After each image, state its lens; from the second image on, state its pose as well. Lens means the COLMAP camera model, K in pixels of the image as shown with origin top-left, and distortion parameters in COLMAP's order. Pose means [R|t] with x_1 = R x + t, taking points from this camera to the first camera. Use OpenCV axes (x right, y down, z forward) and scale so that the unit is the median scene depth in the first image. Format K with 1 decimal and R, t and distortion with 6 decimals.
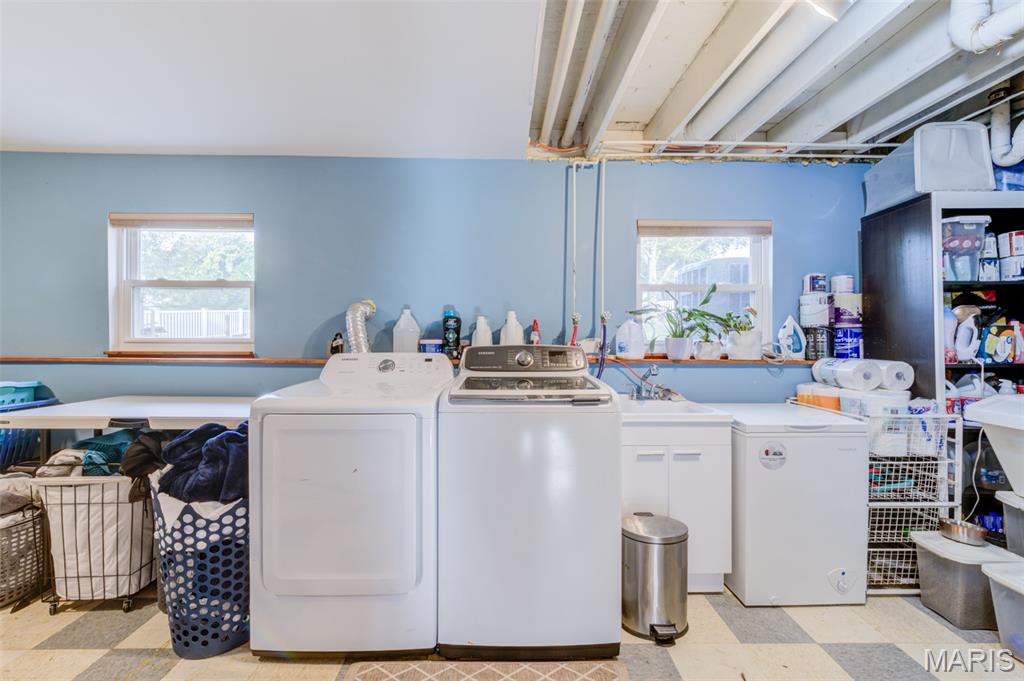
lens RADIAL K [[400.0, 0, 510.3], [0, 400.0, 343.5], [0, 0, 1]] dist [0.003173, -0.000262]
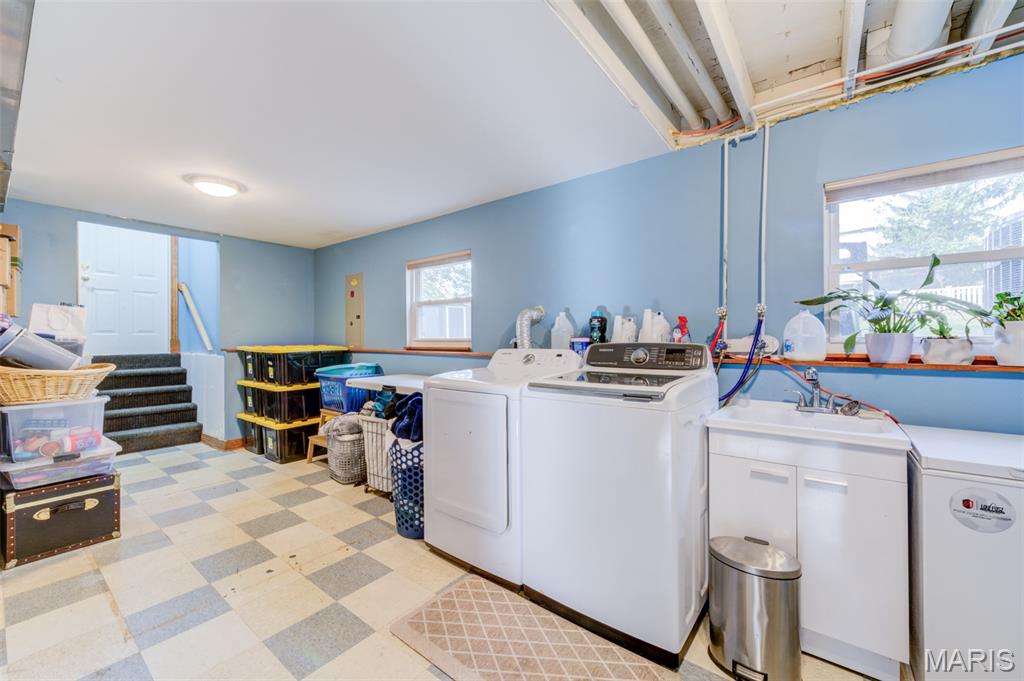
lens RADIAL K [[400.0, 0, 510.0], [0, 400.0, 337.7], [0, 0, 1]] dist [0.003173, -0.000262]
pose [[0.779783, -0.008157, -0.625996, 0.483240], [-0.000860, 0.999900, -0.014101, 0.007632], [0.626049, 0.011534, 0.779698, 0.003020]]
